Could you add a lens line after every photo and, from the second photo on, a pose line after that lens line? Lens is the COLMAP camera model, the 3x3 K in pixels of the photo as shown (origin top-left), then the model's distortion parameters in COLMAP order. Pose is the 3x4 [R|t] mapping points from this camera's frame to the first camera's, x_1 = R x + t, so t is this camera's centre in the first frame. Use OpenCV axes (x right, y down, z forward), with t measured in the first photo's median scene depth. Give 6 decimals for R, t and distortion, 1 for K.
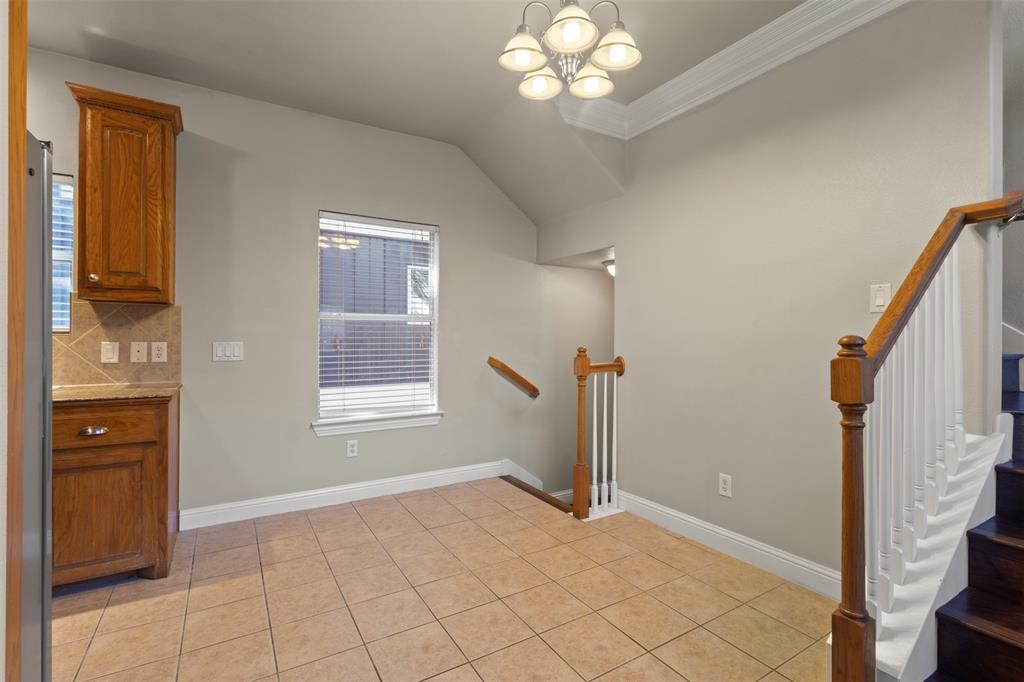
lens RADIAL K [[472.5, 0, 509.4], [0, 472.5, 339.6], [0, 0, 1]] dist [0.001134, -0.000324]
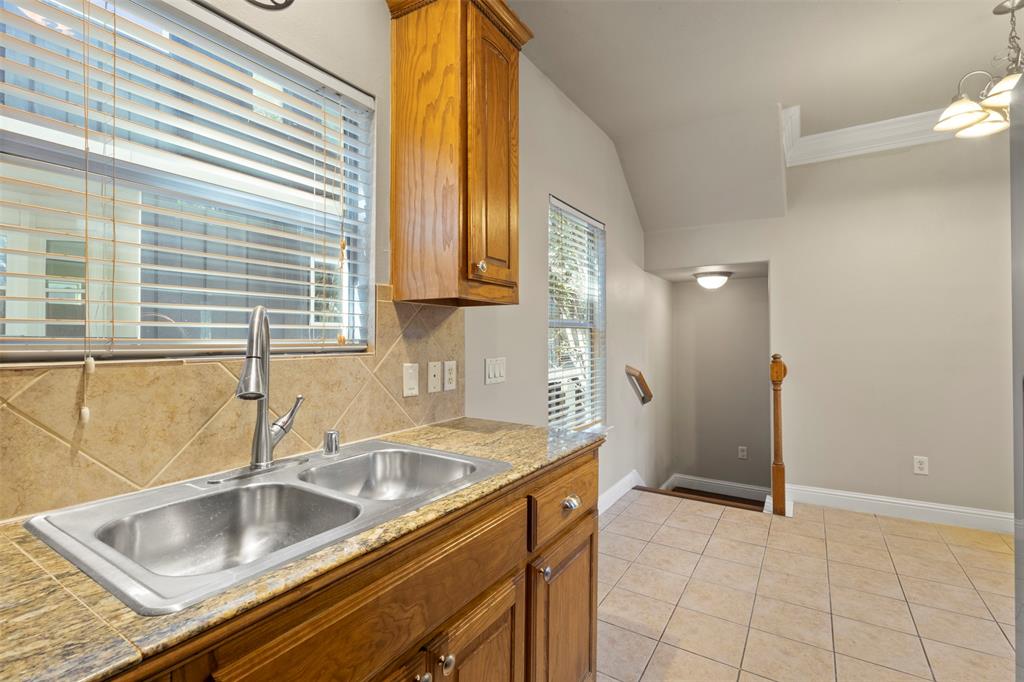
lens RADIAL K [[471.2, 0, 506.6], [0, 471.2, 335.2], [0, 0, 1]] dist [0.001317, -0.000057]
pose [[0.896875, -0.004210, 0.442264, -1.012737], [0.009124, 0.999918, -0.008985, -0.026375], [-0.442190, 0.012094, 0.896840, 0.364924]]
